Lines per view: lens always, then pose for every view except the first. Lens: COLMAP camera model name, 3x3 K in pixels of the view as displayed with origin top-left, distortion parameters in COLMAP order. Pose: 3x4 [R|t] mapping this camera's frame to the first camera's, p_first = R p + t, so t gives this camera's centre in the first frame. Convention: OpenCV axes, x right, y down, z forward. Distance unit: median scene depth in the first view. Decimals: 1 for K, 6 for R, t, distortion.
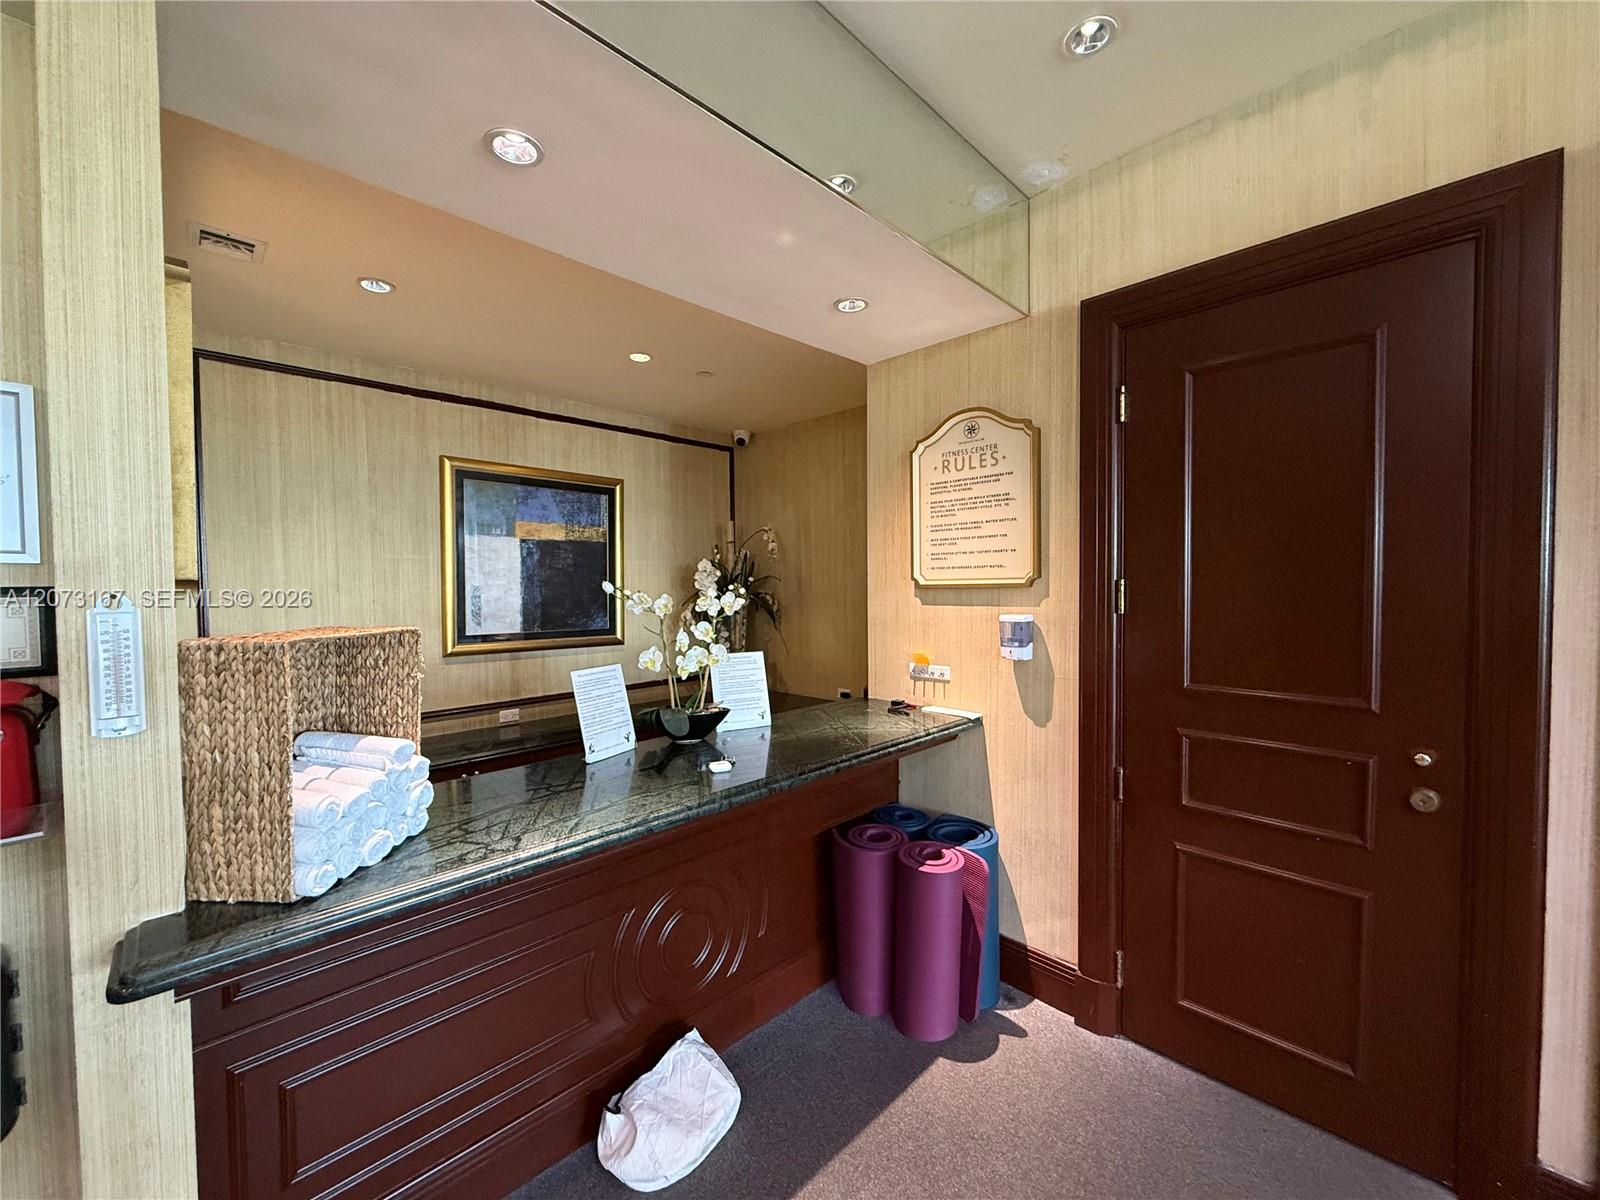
lens RADIAL K [[637.3, 0, 802.0], [0, 637.3, 598.0], [0, 0, 1]] dist [0.004299, 0.000415]
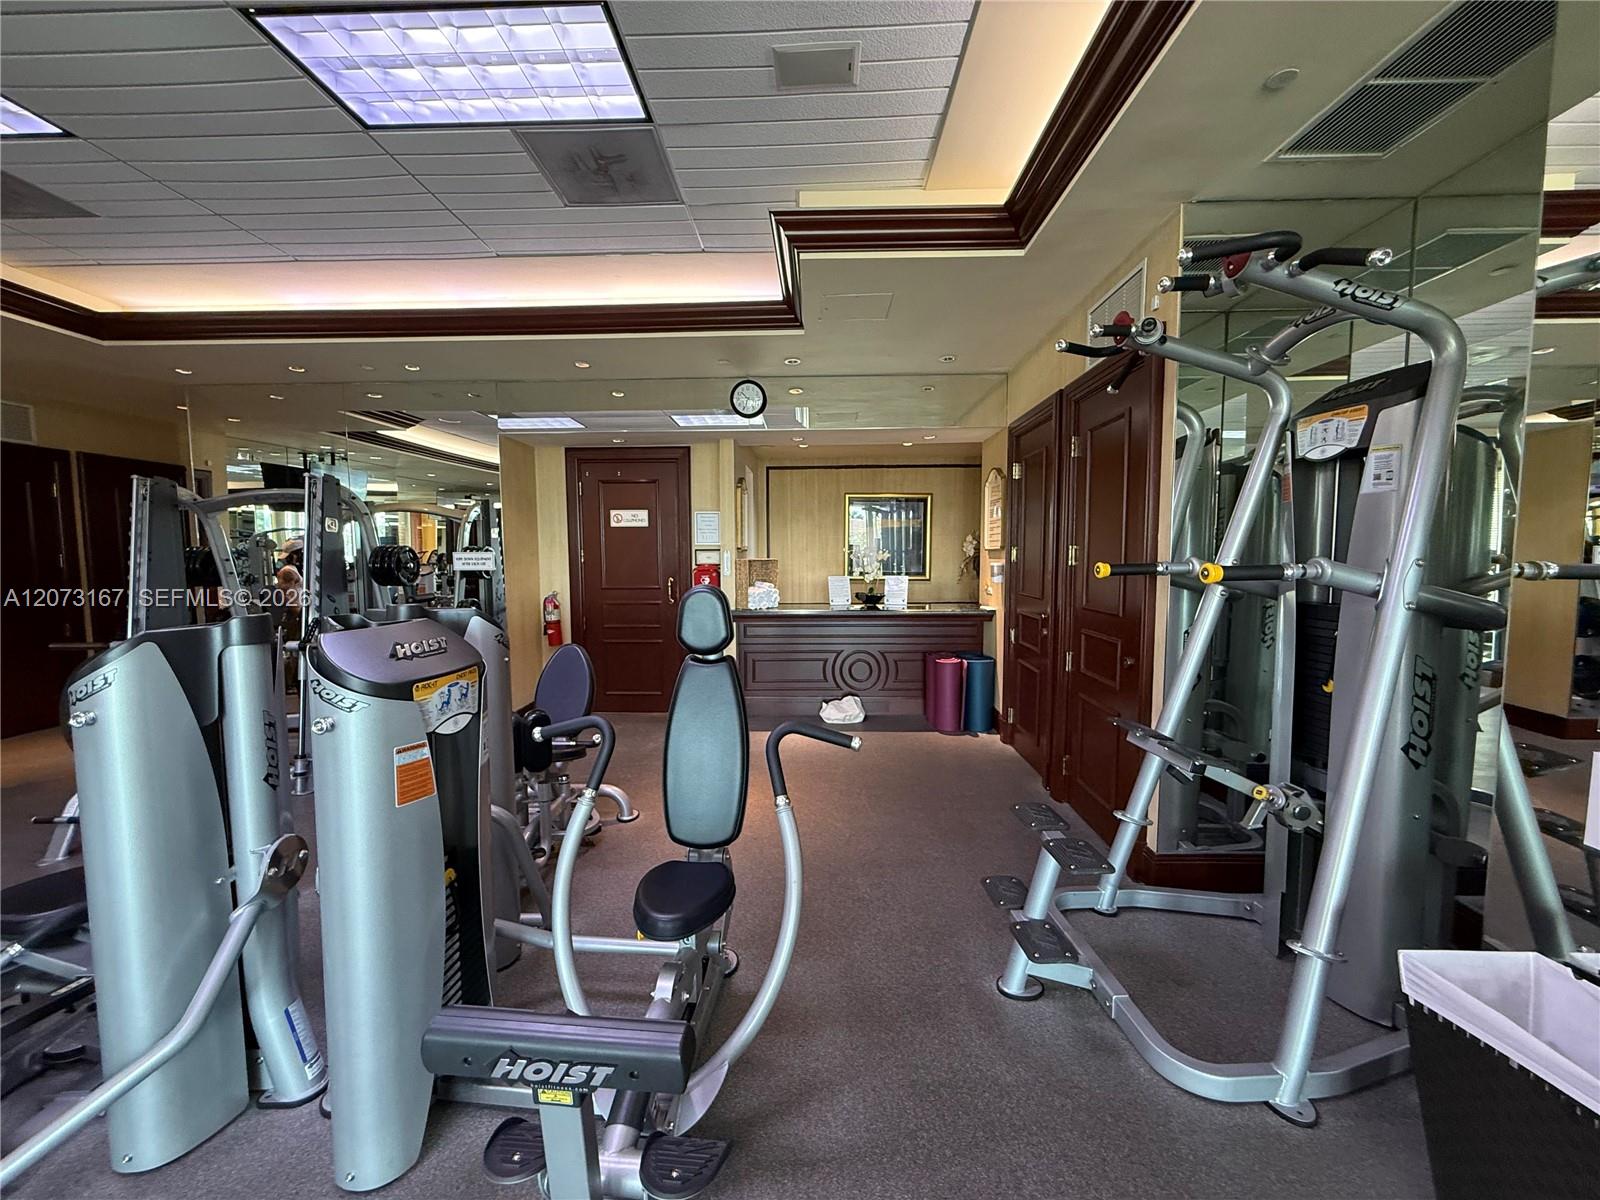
lens RADIAL K [[637.3, 0, 794.6], [0, 637.3, 599.0], [0, 0, 1]] dist [0.004299, 0.000415]
pose [[0.682013, 0.062343, -0.728678, 1.040053], [-0.023609, 0.997718, 0.063264, 0.018893], [0.730958, -0.025943, 0.681929, -0.732072]]
